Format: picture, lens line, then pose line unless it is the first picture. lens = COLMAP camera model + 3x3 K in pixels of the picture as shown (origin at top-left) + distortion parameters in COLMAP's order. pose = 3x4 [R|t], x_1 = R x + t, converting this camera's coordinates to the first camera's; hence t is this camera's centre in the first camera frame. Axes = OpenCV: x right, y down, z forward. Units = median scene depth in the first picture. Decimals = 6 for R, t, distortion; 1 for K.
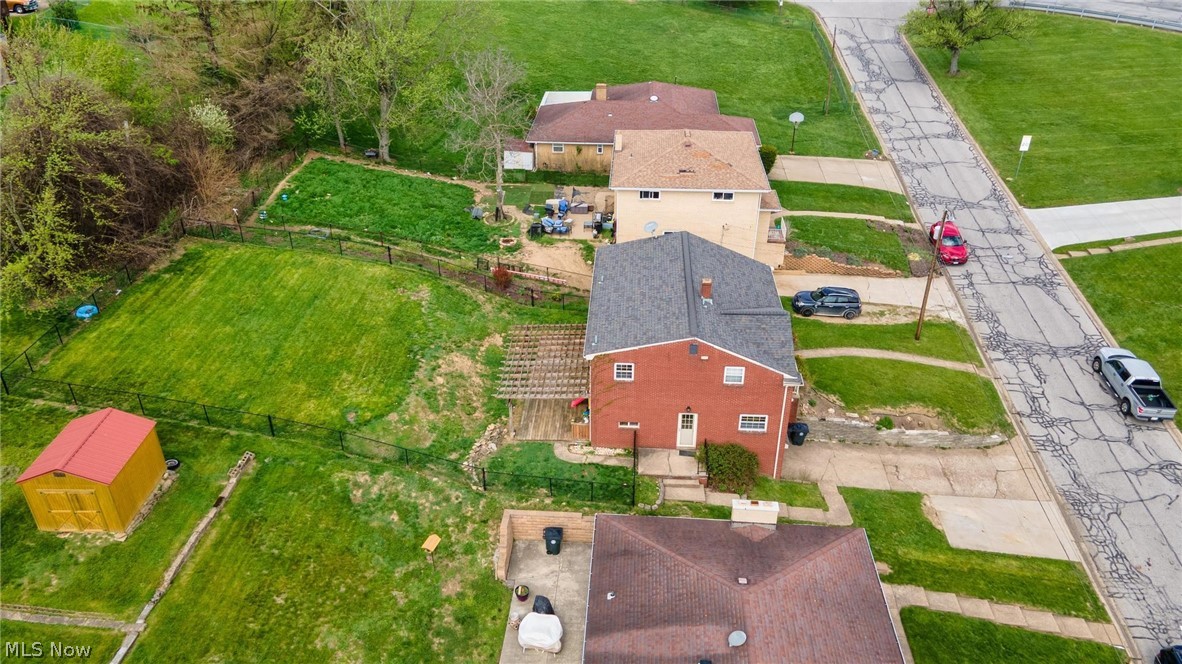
lens RADIAL K [[859.3, 0, 588.3], [0, 859.3, 328.2], [0, 0, 1]] dist [0.029935, 0.029034]
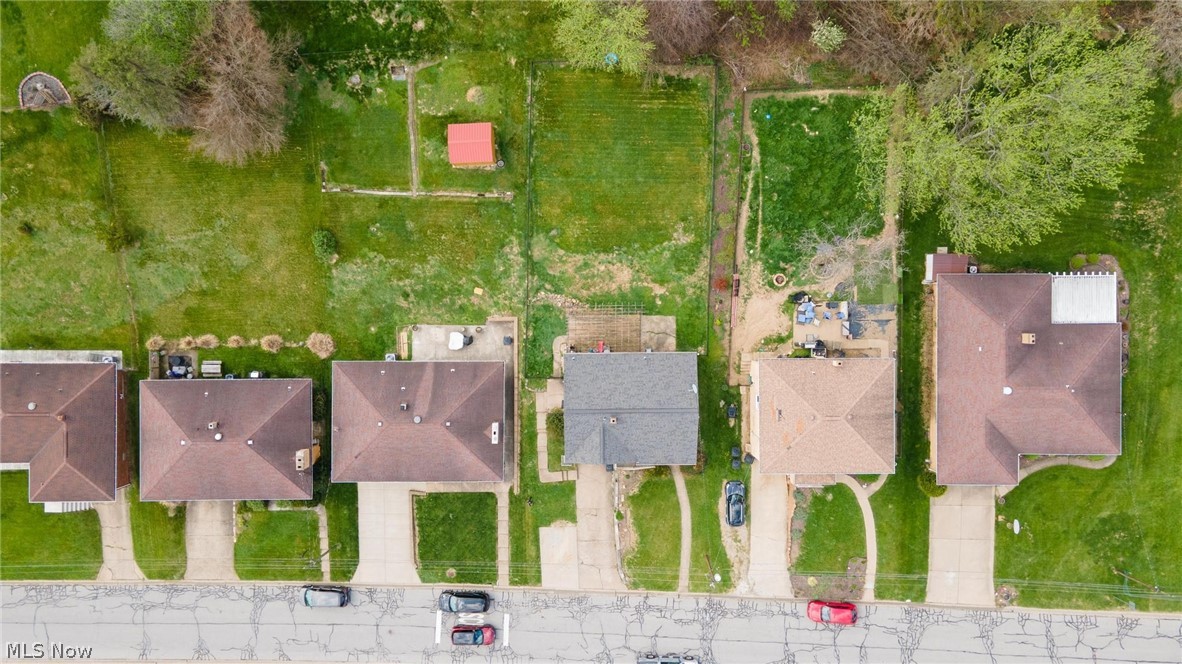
lens RADIAL K [[843.2, 0, 588.9], [0, 843.2, 320.4], [0, 0, 1]] dist [0.038071, -0.000833]
pose [[0.067906, 0.997667, 0.007026, -0.075974], [-0.502852, 0.028142, 0.863914, -1.386012], [0.861701, -0.062198, 0.503590, 0.091645]]
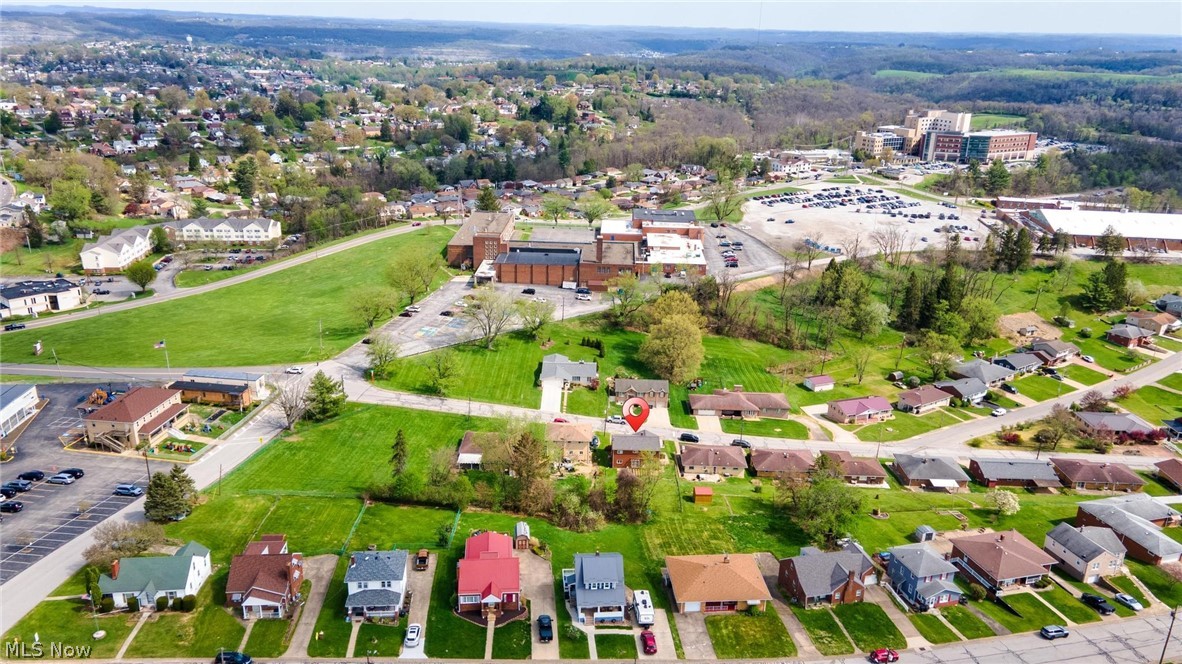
lens RADIAL K [[859.3, 0, 588.3], [0, 859.3, 328.2], [0, 0, 1]] dist [0.029935, 0.029034]
pose [[-0.053700, -0.333871, 0.941088, -4.028051], [0.482758, 0.816309, 0.317150, -2.116501], [-0.874106, 0.471348, 0.117343, 0.353722]]
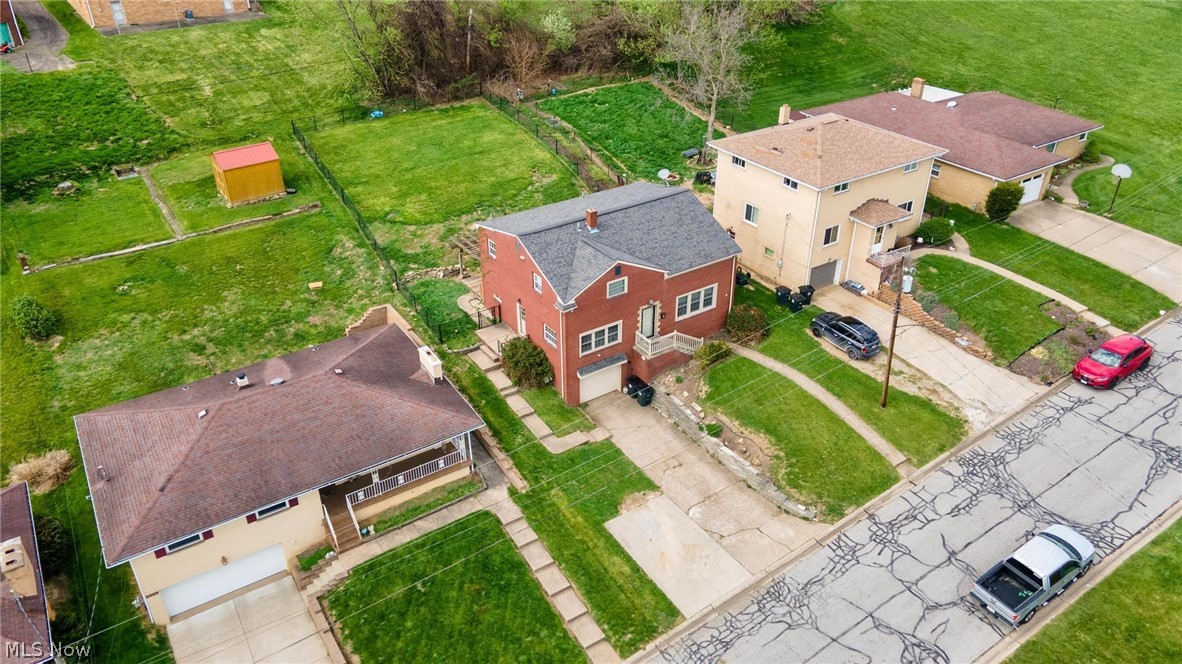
lens RADIAL K [[859.3, 0, 588.3], [0, 859.3, 328.2], [0, 0, 1]] dist [0.029935, 0.029034]
pose [[0.600964, 0.408558, -0.686966, 0.870026], [-0.401368, 0.897518, 0.182659, -0.108224], [0.691192, 0.165955, 0.703358, 0.222154]]
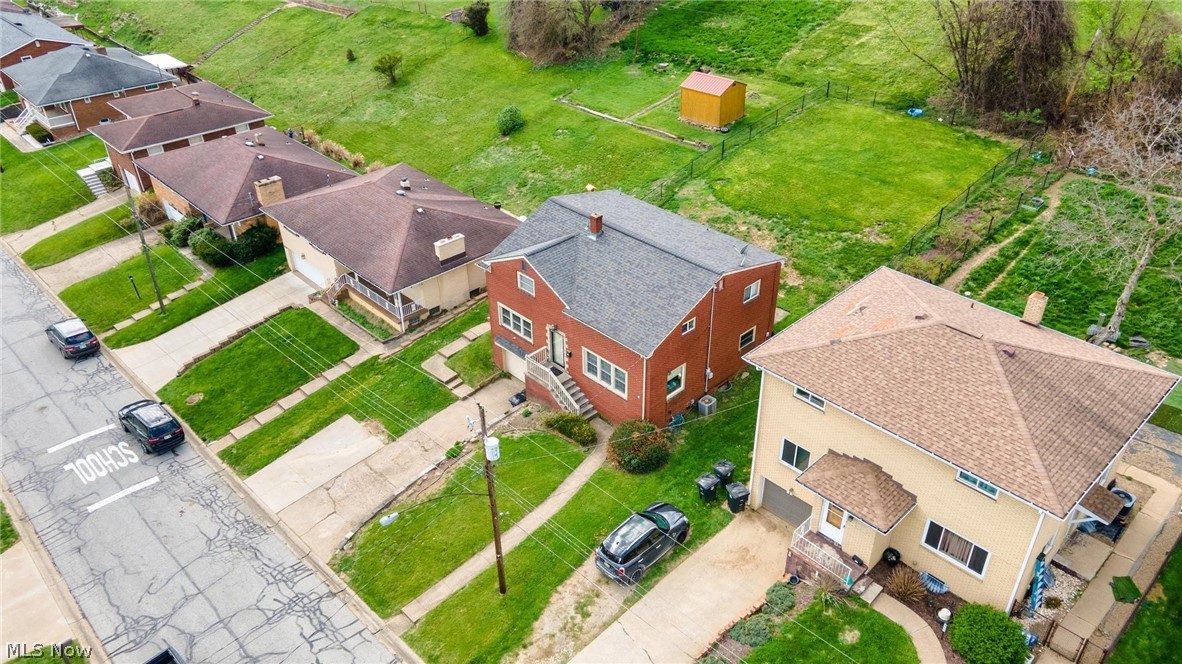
lens RADIAL K [[859.3, 0, 588.3], [0, 859.3, 328.2], [0, 0, 1]] dist [0.029935, 0.029034]
pose [[-0.677126, 0.410866, -0.610483, 0.739104], [-0.359072, 0.539659, 0.761469, -0.678584], [0.642315, 0.734818, -0.217886, 1.191580]]
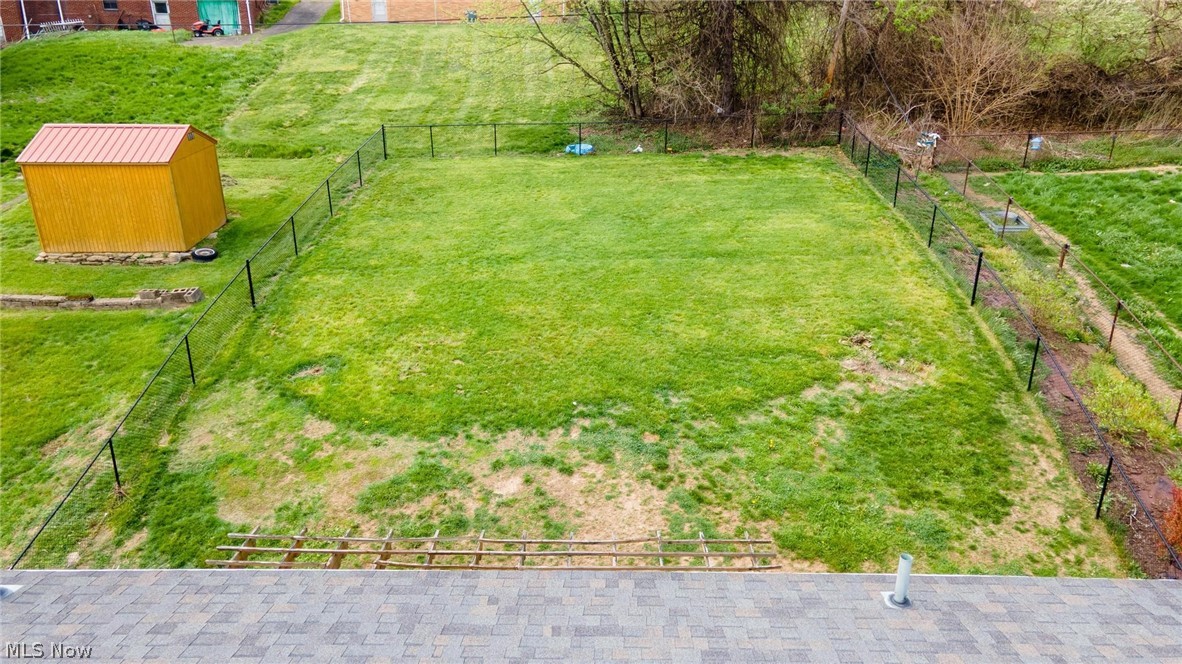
lens RADIAL K [[859.3, 0, 588.3], [0, 859.3, 328.2], [0, 0, 1]] dist [0.029935, 0.029034]
pose [[0.051116, 0.356847, -0.932763, 0.120179], [-0.508775, 0.813004, 0.283149, -0.099525], [0.859381, 0.460093, 0.223112, 0.897792]]
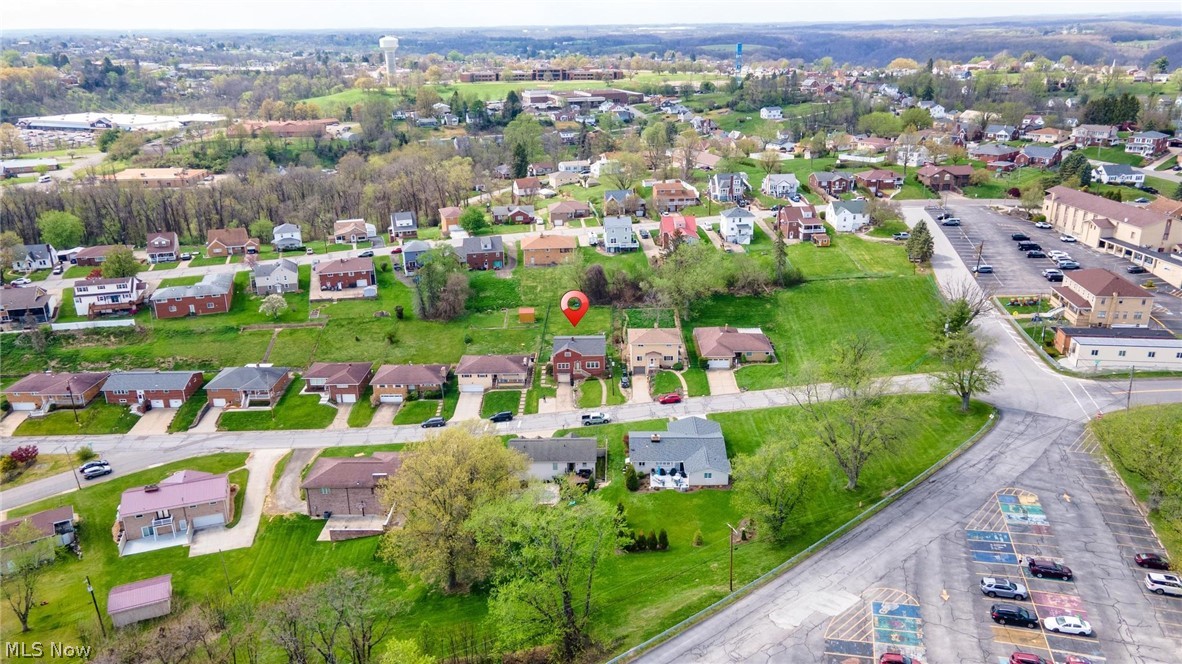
lens RADIAL K [[859.3, 0, 588.3], [0, 859.3, 328.2], [0, 0, 1]] dist [0.029935, 0.029034]
pose [[0.047340, 0.334164, -0.941325, 4.047548], [-0.490628, 0.828649, 0.269490, -1.248587], [0.870082, 0.449083, 0.203179, 0.107864]]
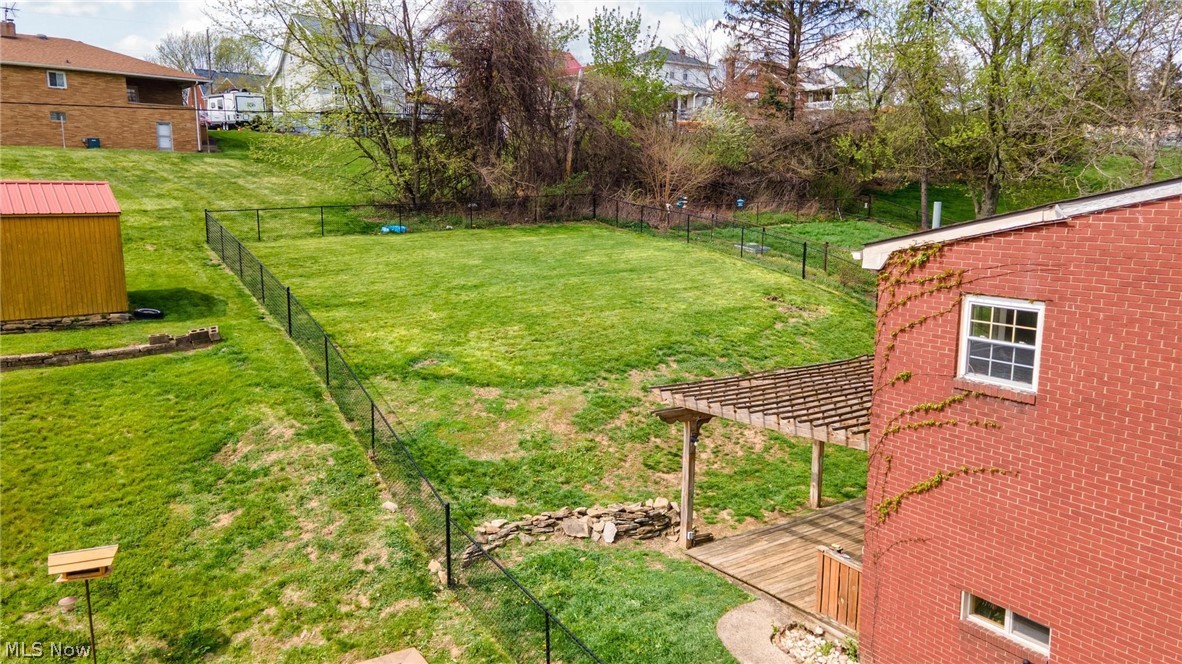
lens RADIAL K [[859.3, 0, 588.3], [0, 859.3, 328.2], [0, 0, 1]] dist [0.029935, 0.029034]
pose [[0.610520, 0.133767, -0.780623, 0.133900], [-0.405938, 0.899175, -0.163399, 0.112201], [0.680059, 0.416643, 0.603265, 0.677685]]
